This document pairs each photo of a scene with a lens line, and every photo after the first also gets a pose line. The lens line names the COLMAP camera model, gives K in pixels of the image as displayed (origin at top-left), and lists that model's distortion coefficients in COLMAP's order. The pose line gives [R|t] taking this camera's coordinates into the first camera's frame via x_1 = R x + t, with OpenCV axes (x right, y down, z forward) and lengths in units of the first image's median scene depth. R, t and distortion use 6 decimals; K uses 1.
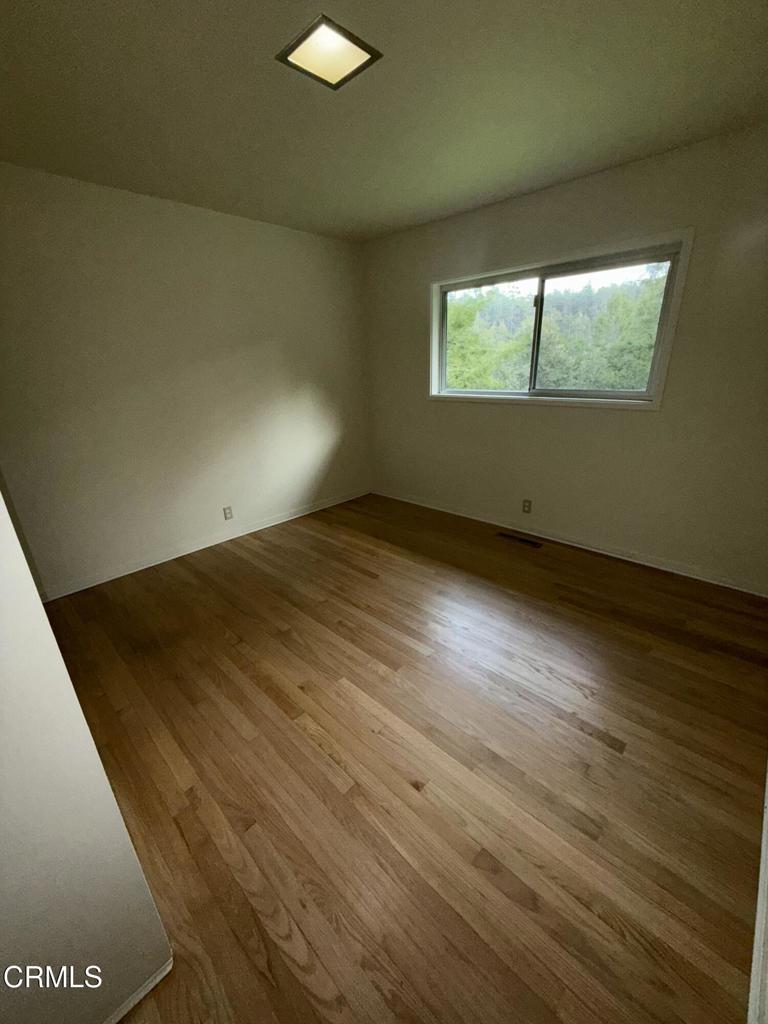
lens RADIAL K [[406.6, 0, 386.4], [0, 406.6, 507.9], [0, 0, 1]] dist [-0.000062, -0.000172]
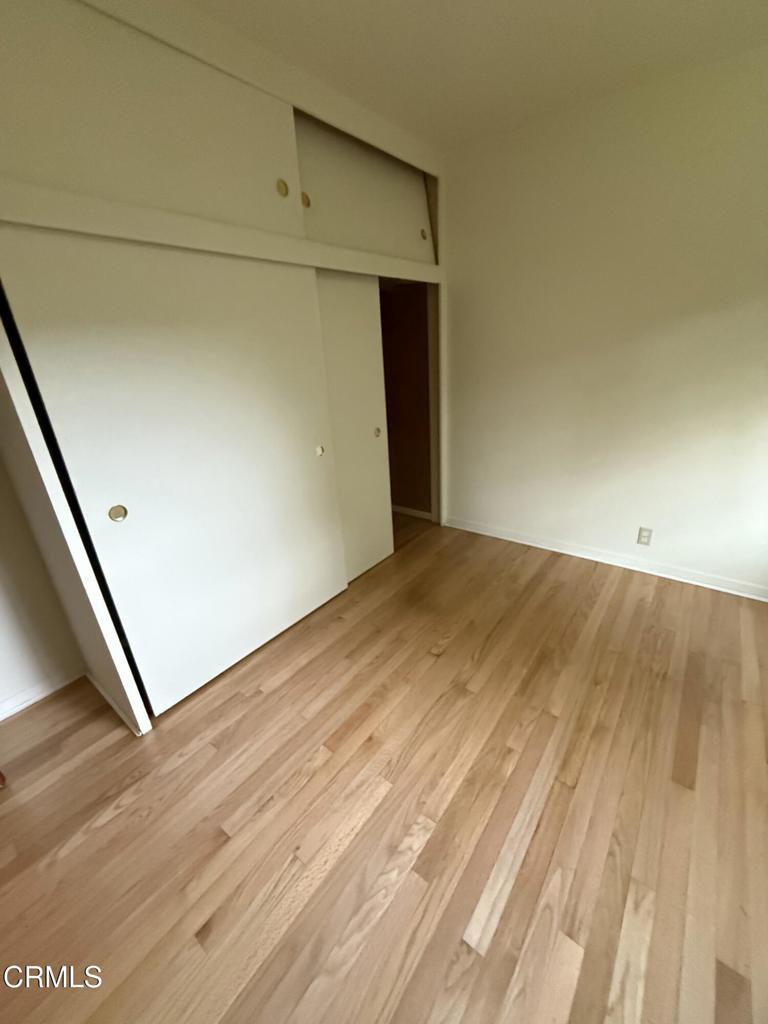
lens RADIAL K [[406.6, 0, 386.4], [0, 406.6, 507.9], [0, 0, 1]] dist [-0.000062, -0.000172]
pose [[0.107191, 0.391898, -0.913743, 0.263894], [-0.291927, 0.890935, 0.347870, -0.197537], [0.950415, 0.229458, 0.209906, 0.531082]]
